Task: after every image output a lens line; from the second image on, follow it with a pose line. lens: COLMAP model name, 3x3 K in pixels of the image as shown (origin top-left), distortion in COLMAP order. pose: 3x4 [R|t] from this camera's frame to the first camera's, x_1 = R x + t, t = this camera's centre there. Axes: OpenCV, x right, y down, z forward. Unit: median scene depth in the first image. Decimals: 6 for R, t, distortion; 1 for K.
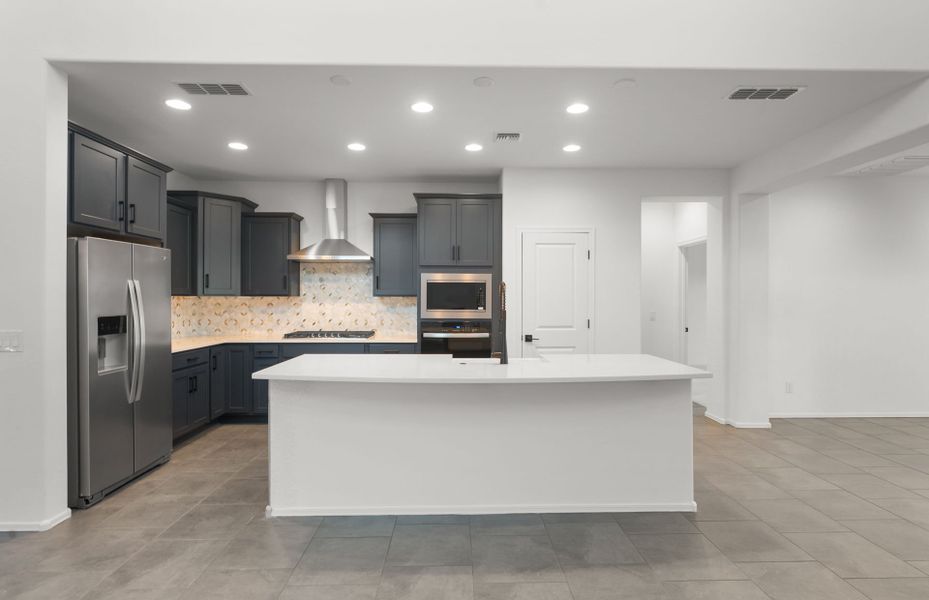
lens RADIAL K [[469.4, 0, 466.1], [0, 469.4, 299.8], [0, 0, 1]] dist [0.000591, 0.000102]
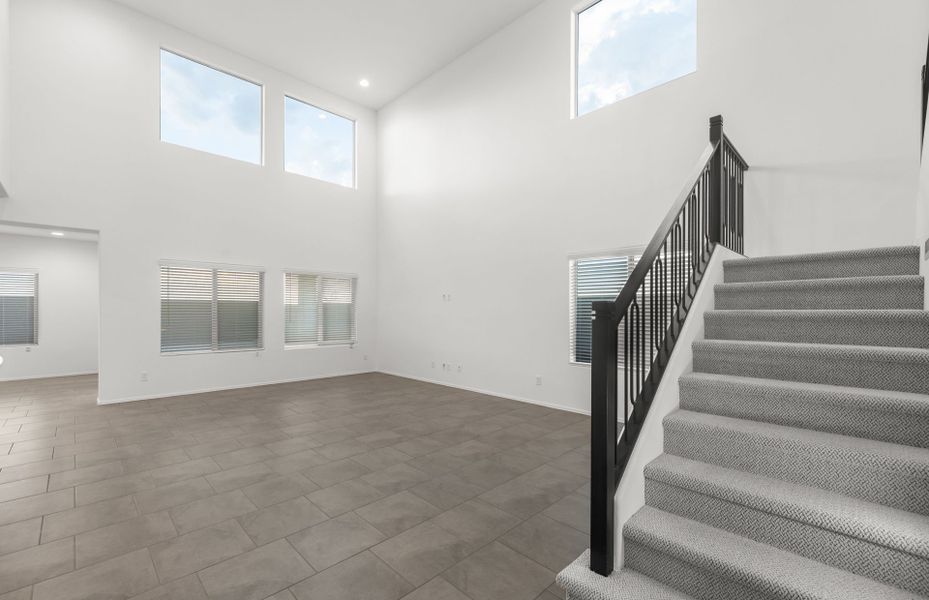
lens RADIAL K [[394.5, 0, 461.4], [0, 394.5, 309.9], [0, 0, 1]] dist [0.000413, -0.000048]
pose [[-0.685083, 0.001146, 0.728464, -0.923894], [0.000226, 0.999999, -0.001362, -0.000254], [-0.728465, -0.000768, -0.685083, 0.425037]]
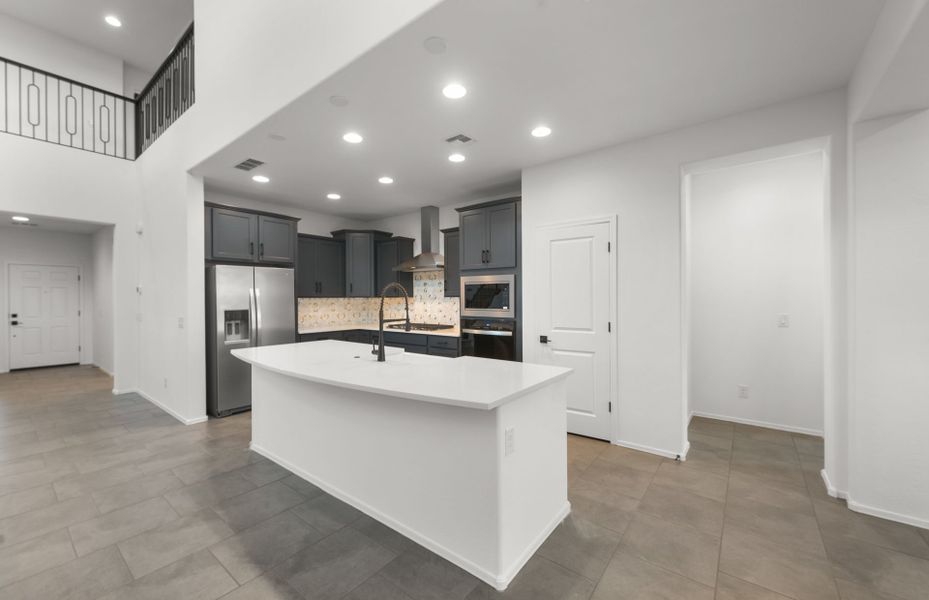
lens RADIAL K [[364.3, 0, 465.0], [0, 364.3, 301.1], [0, 0, 1]] dist [0.003432, 0.000177]
pose [[0.777268, 0.000120, -0.629170, 0.475766], [0.003464, 0.999984, 0.004471, -0.000881], [0.629161, -0.005655, 0.777255, 0.311898]]
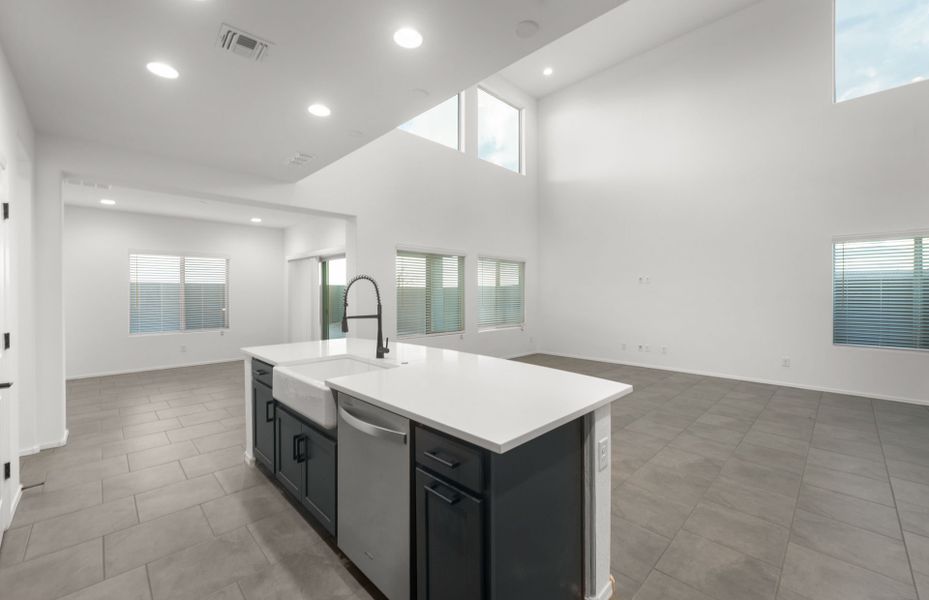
lens RADIAL K [[375.8, 0, 464.2], [0, 375.8, 291.5], [0, 0, 1]] dist [0.000081, -0.000189]
pose [[-0.682797, 0.007770, 0.730567, -0.409682], [0.004678, 0.999969, -0.006264, -0.000846], [-0.730594, -0.000859, -0.682812, 0.913805]]
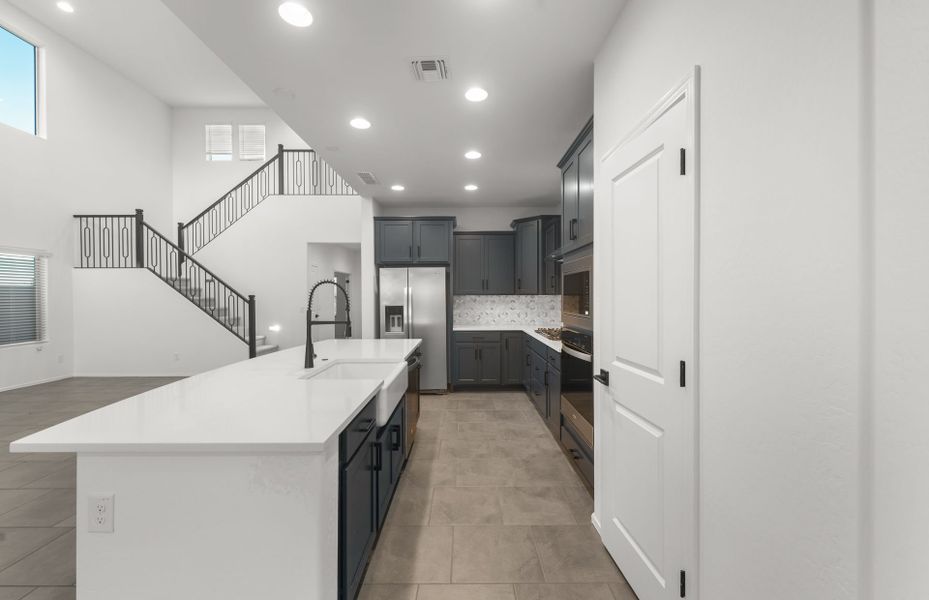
lens RADIAL K [[370.0, 0, 464.6], [0, 370.0, 300.2], [0, 0, 1]] dist [0.000143, -0.000018]
pose [[-0.018621, 0.009554, -0.999781, 0.519576], [0.001533, 0.999953, 0.009527, -0.003121], [0.999825, -0.001356, -0.018635, 0.852262]]
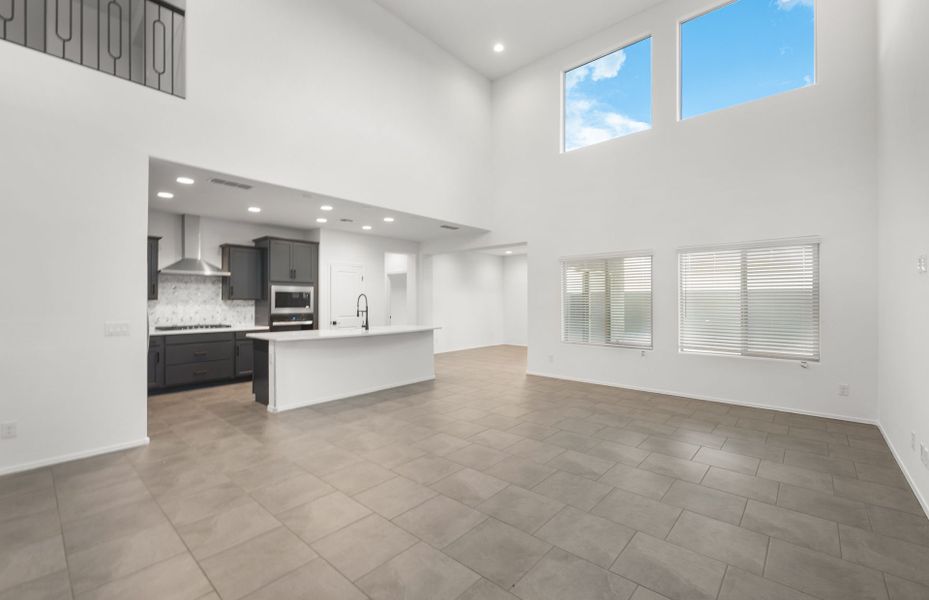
lens RADIAL K [[391.3, 0, 465.4], [0, 391.3, 298.9], [0, 0, 1]] dist [-0.000467, -0.000089]
pose [[0.681020, 0.001184, 0.732264, -0.629394], [0.004719, 0.999971, -0.006006, -0.000075], [-0.732250, 0.007545, 0.680994, -0.408658]]
